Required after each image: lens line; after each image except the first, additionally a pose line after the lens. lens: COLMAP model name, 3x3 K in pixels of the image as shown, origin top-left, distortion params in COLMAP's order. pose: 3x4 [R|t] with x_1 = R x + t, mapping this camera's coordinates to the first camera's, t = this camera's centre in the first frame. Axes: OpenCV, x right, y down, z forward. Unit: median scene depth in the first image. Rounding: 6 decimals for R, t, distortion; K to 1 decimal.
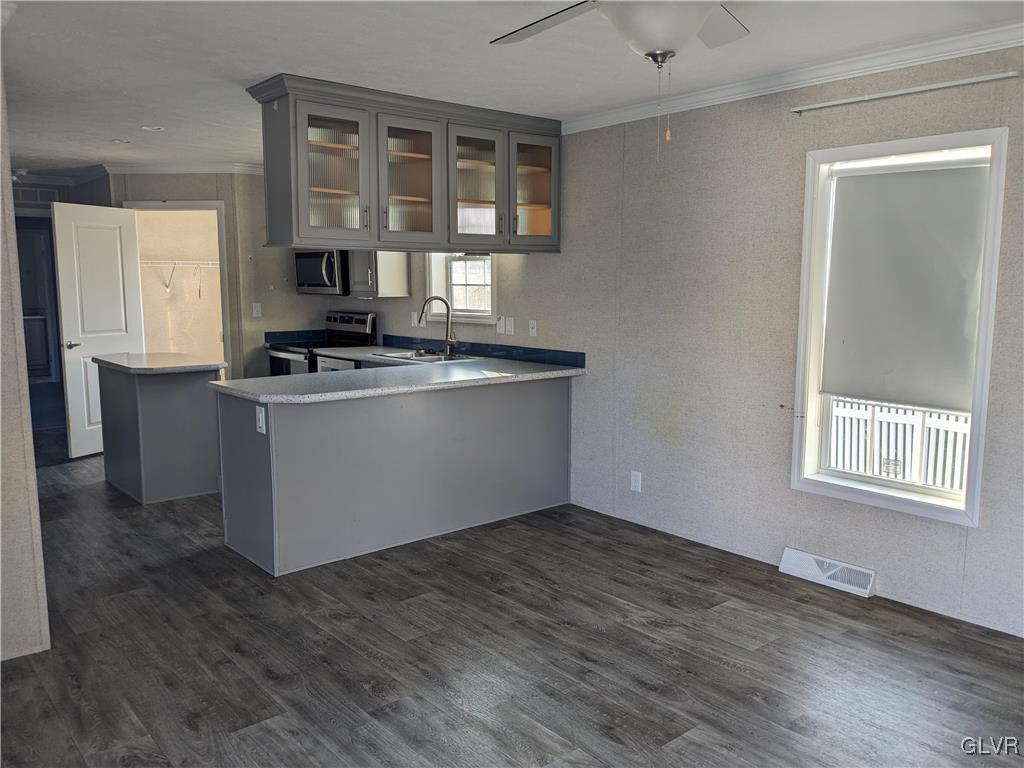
lens RADIAL K [[806.9, 0, 506.7], [0, 806.9, 389.2], [0, 0, 1]] dist [0.055118, -0.089770]
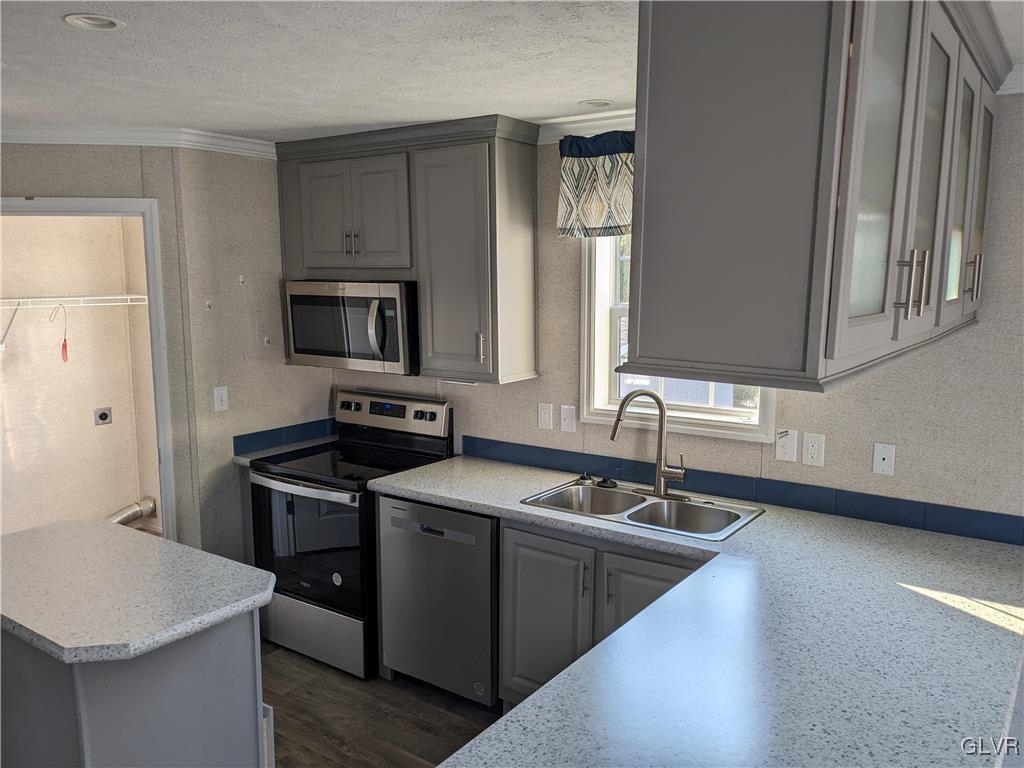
lens RADIAL K [[806.9, 0, 518.5], [0, 806.9, 385.8], [0, 0, 1]] dist [0.055118, -0.089770]
pose [[0.966256, -0.038153, 0.254741, -0.371557], [0.036024, 0.999266, 0.013019, -0.156283], [-0.255050, -0.003403, 0.966922, 0.615122]]
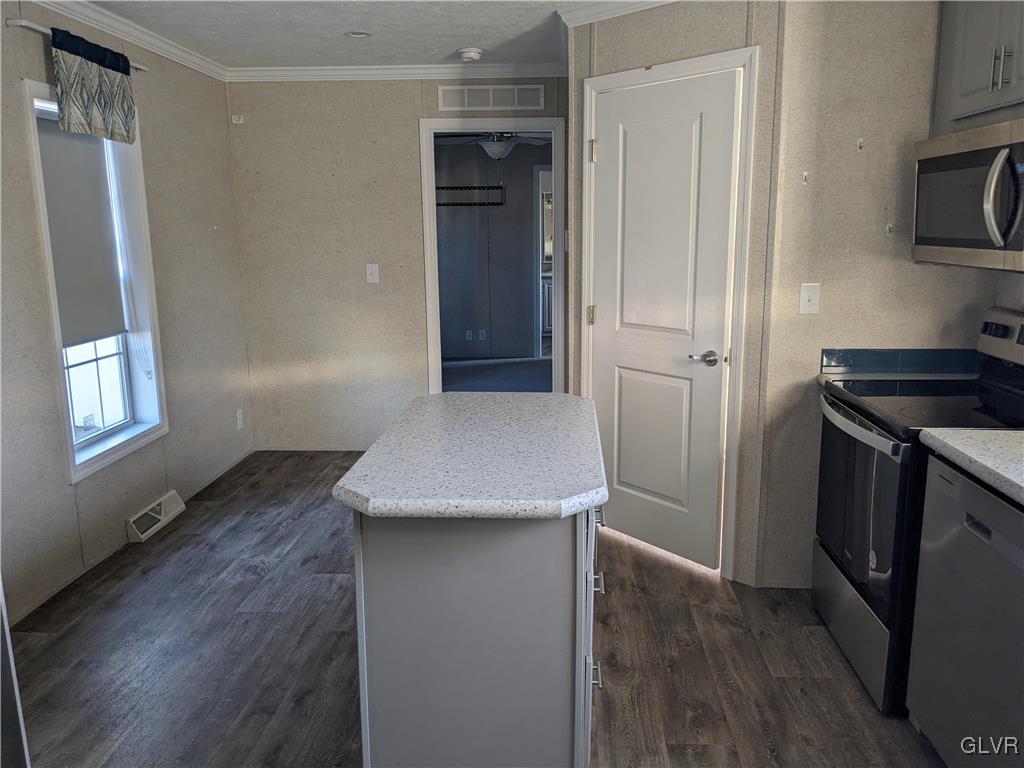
lens RADIAL K [[806.9, 0, 539.0], [0, 806.9, 389.2], [0, 0, 1]] dist [0.055118, -0.089770]
pose [[0.742018, 0.126525, -0.658332, -0.178308], [-0.082963, 0.991810, 0.097108, -0.117000], [0.665227, -0.017438, 0.746438, 0.845035]]
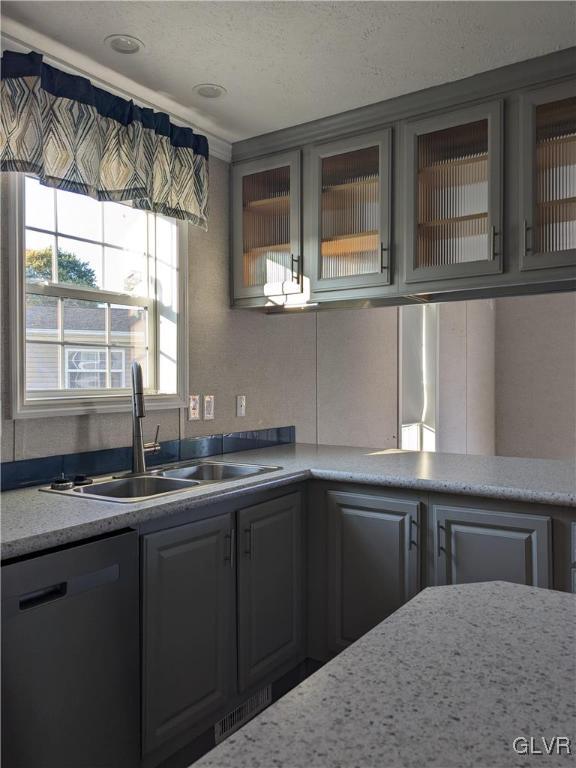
lens RADIAL K [[605.2, 0, 290.0], [0, 605.2, 390.2], [0, 0, 1]] dist [0.055118, -0.089770]
pose [[-0.266655, -0.017071, 0.963641, -0.595224], [0.131604, 0.989833, 0.053952, -0.129790], [-0.954765, 0.141205, -0.261698, 1.237162]]
